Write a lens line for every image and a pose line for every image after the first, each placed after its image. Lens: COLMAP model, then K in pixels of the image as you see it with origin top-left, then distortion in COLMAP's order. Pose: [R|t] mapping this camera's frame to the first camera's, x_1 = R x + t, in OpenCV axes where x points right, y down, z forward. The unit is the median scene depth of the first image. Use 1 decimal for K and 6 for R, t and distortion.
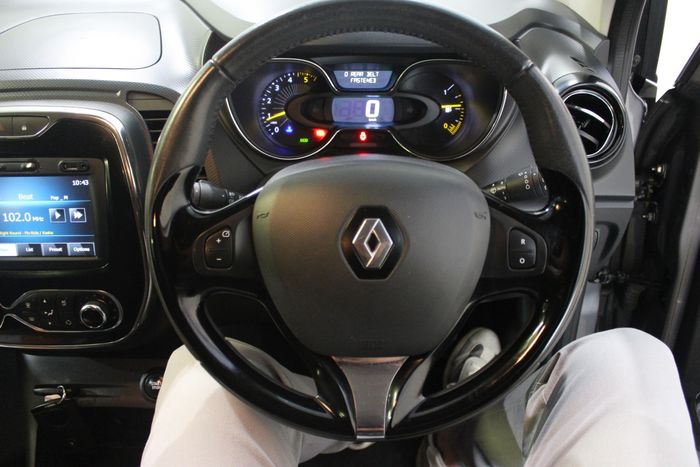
lens RADIAL K [[585.5, 0, 350.0], [0, 585.5, 233.5], [0, 0, 1]] dist [-0.004388, -0.001355]
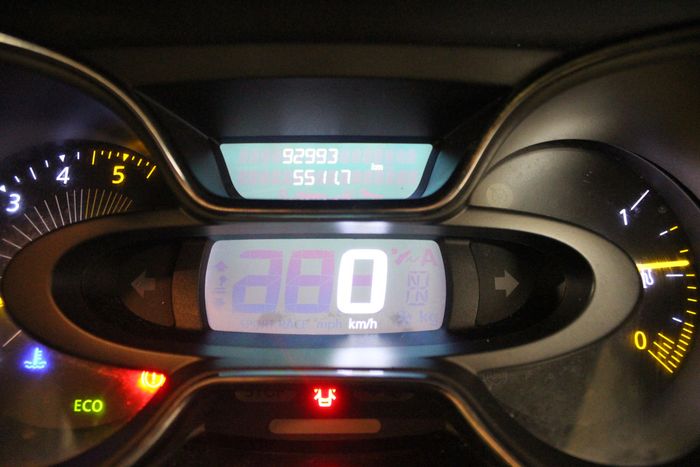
lens RADIAL K [[585.5, 0, 350.0], [0, 585.5, 233.5], [0, 0, 1]] dist [-0.004388, -0.001355]
pose [[0.999916, -0.005031, 0.011978, 0.030025], [0.007330, 0.979671, -0.200477, -0.181561], [-0.010726, 0.200547, 0.979625, 0.742394]]
